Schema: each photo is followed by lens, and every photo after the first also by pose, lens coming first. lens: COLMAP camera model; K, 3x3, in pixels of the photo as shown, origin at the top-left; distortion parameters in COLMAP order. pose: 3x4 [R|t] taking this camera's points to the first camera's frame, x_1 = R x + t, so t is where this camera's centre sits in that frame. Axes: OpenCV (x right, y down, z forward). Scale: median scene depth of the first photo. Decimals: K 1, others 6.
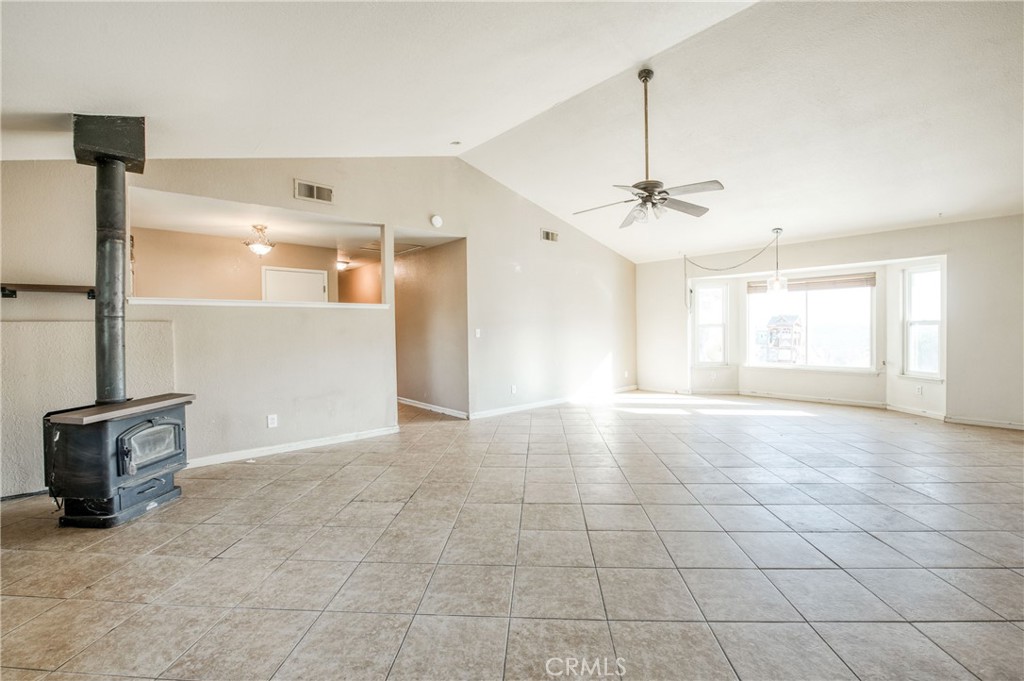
lens RADIAL K [[430.1, 0, 516.8], [0, 430.1, 338.9], [0, 0, 1]] dist [-0.017127, -0.000077]
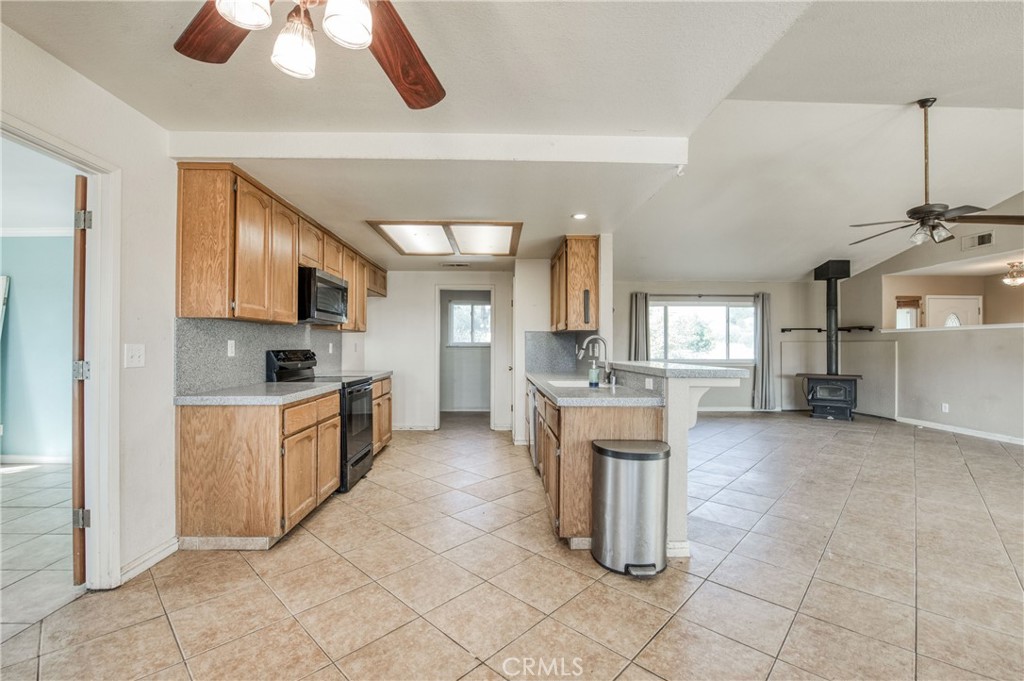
lens RADIAL K [[431.6, 0, 509.1], [0, 431.6, 344.6], [0, 0, 1]] dist [-0.017588, -0.000004]
pose [[-0.653294, 0.004370, -0.757091, 1.494083], [-0.013262, 0.999764, 0.017214, -0.029721], [0.756988, 0.021286, -0.653082, 0.811639]]
